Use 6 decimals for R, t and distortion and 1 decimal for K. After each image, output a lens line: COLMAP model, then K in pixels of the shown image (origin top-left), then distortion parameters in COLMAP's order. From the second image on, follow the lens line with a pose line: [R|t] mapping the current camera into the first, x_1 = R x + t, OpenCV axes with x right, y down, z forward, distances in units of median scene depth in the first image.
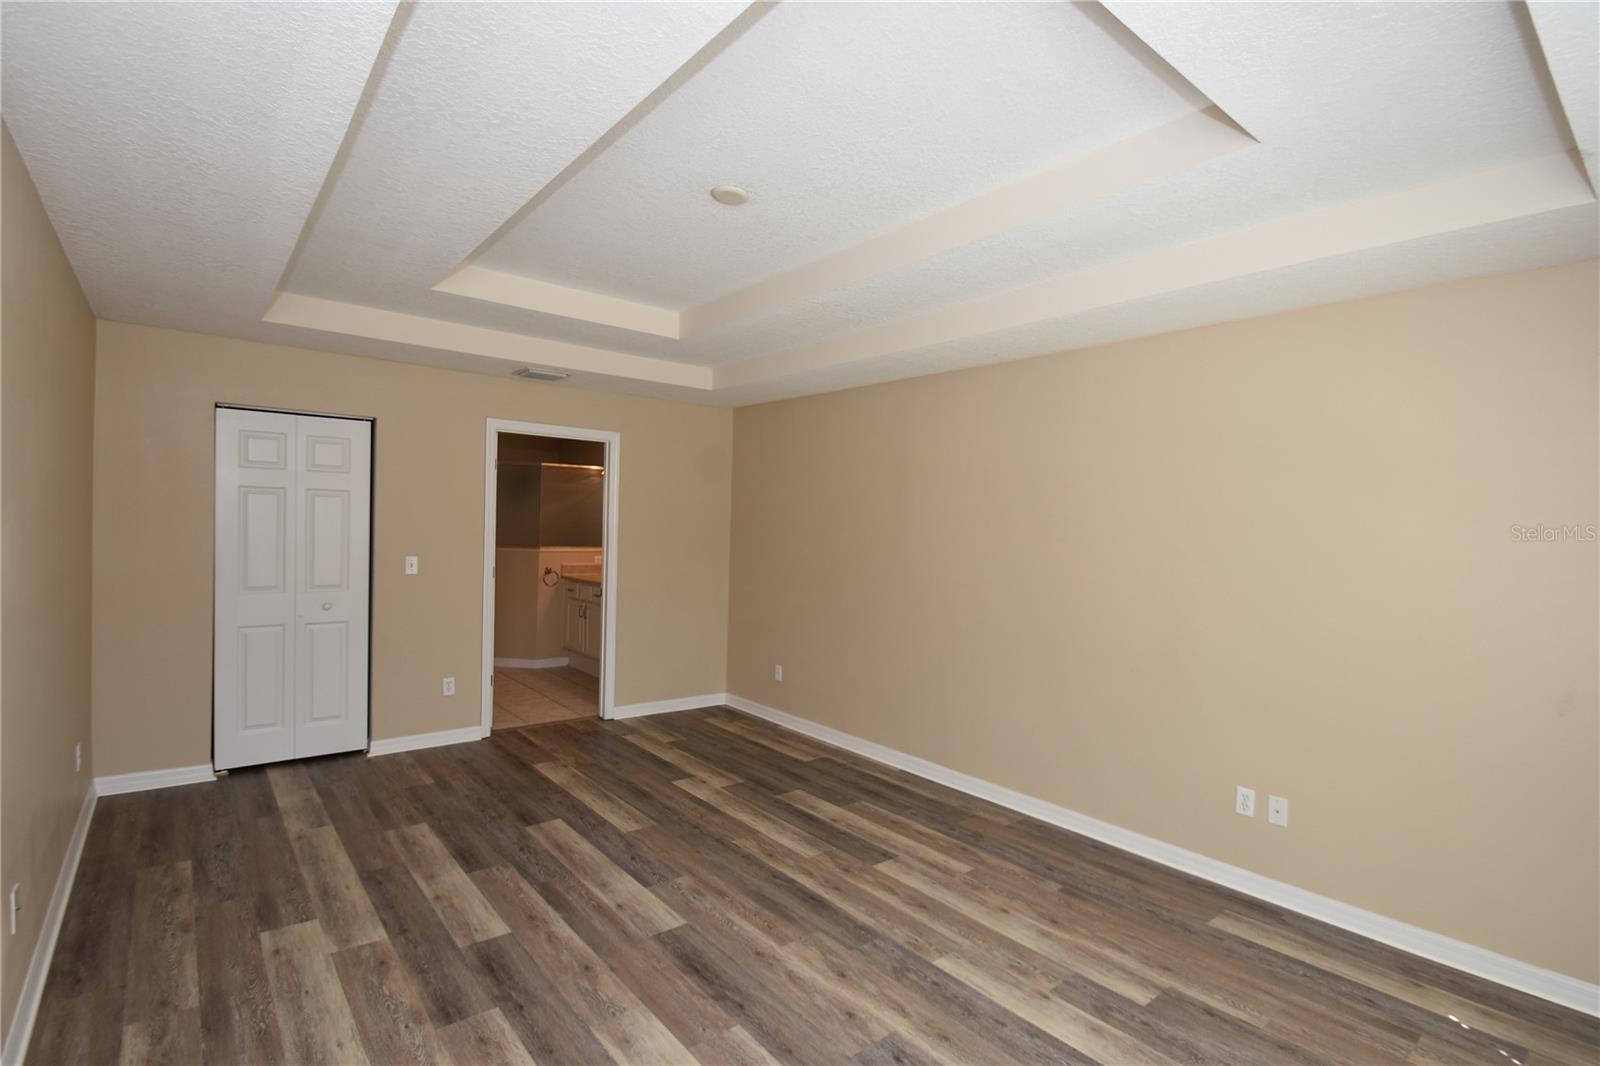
lens RADIAL K [[756.0, 0, 805.5], [0, 756.0, 539.0], [0, 0, 1]] dist [0.002231, -0.016726]
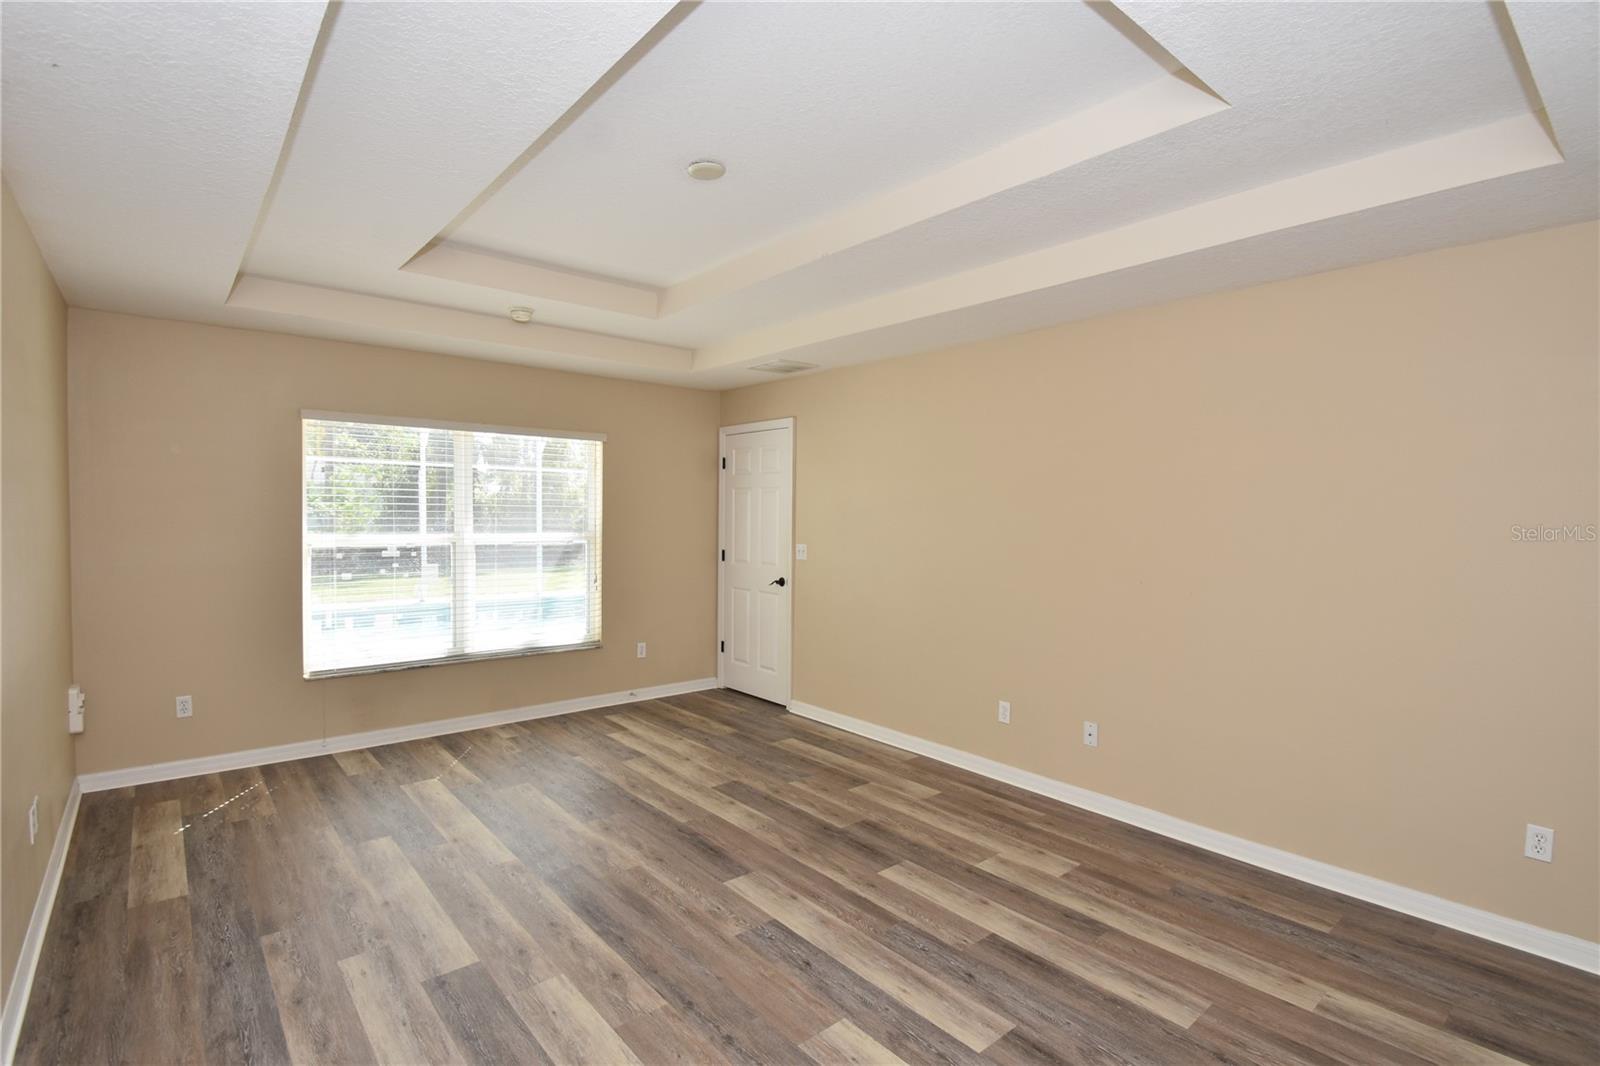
lens RADIAL K [[756.0, 0, 805.5], [0, 756.0, 539.0], [0, 0, 1]] dist [0.002231, -0.016726]
pose [[-0.998952, -0.042162, -0.017837, -0.213252], [-0.043073, 0.997599, 0.054227, -0.030217], [0.015508, 0.054939, -0.998369, 1.859319]]
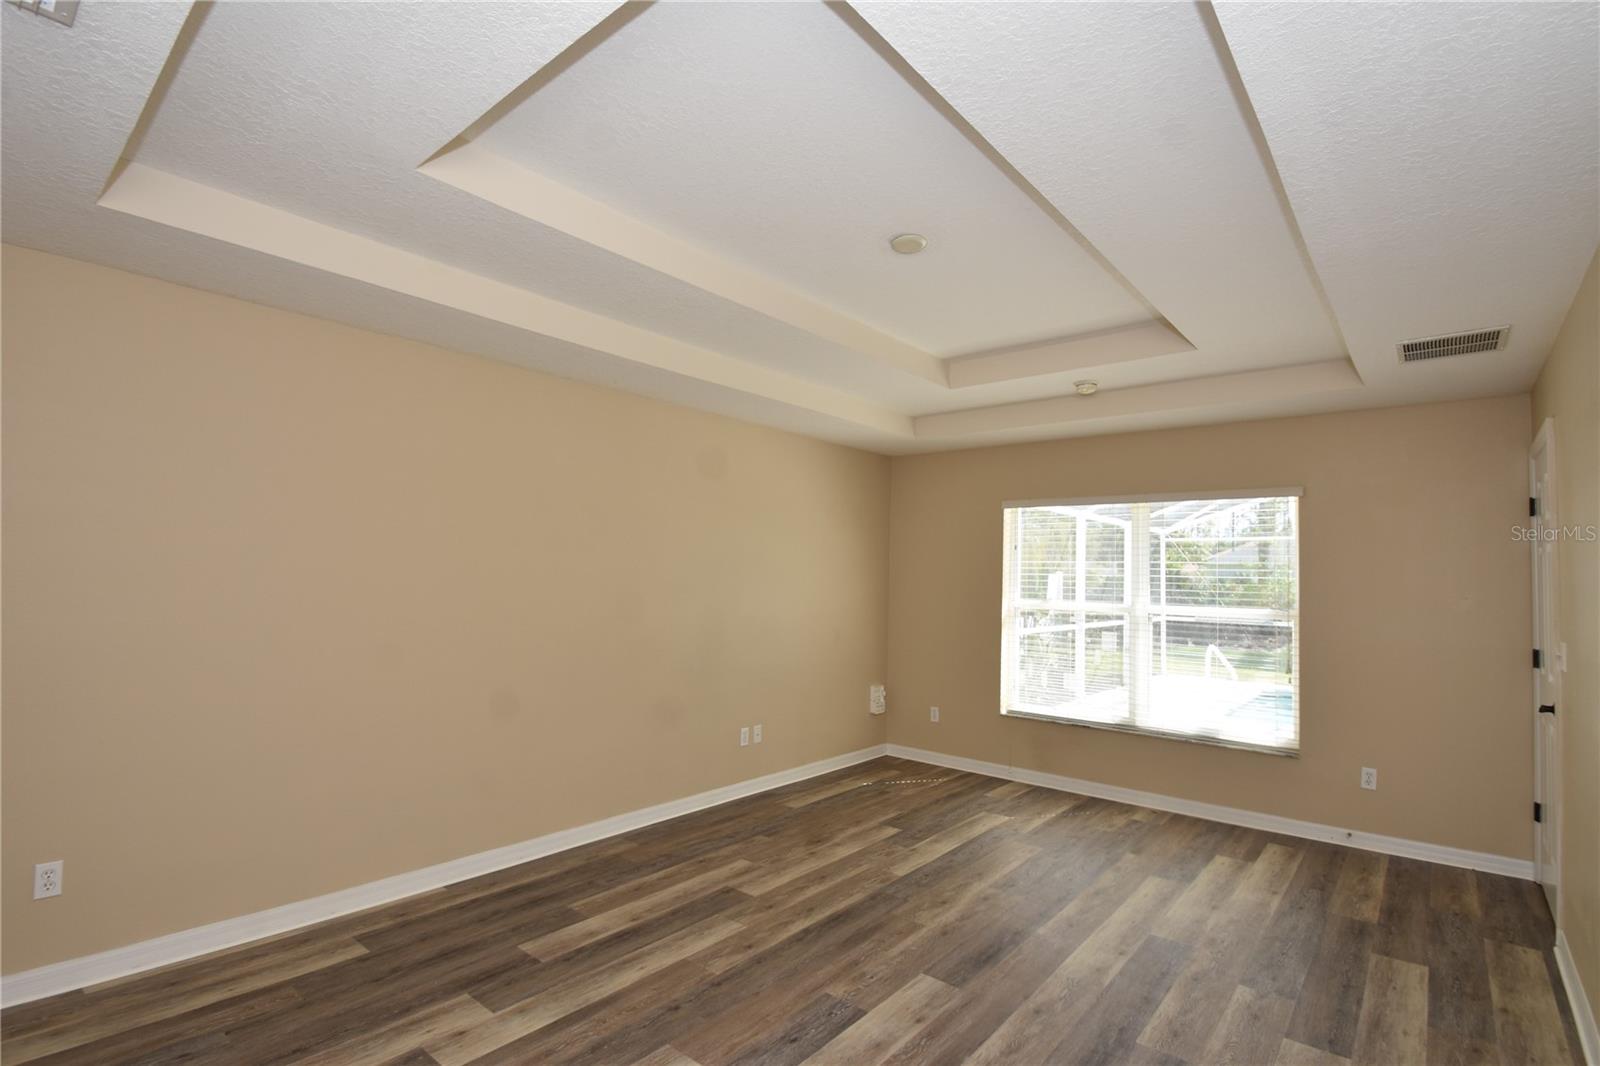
lens RADIAL K [[756.0, 0, 805.5], [0, 756.0, 539.0], [0, 0, 1]] dist [0.002231, -0.016726]
pose [[-0.182642, 0.014040, 0.983079, -0.999927], [-0.010009, 0.999820, -0.016139, -0.030096], [-0.983129, -0.012787, -0.182468, 1.220571]]
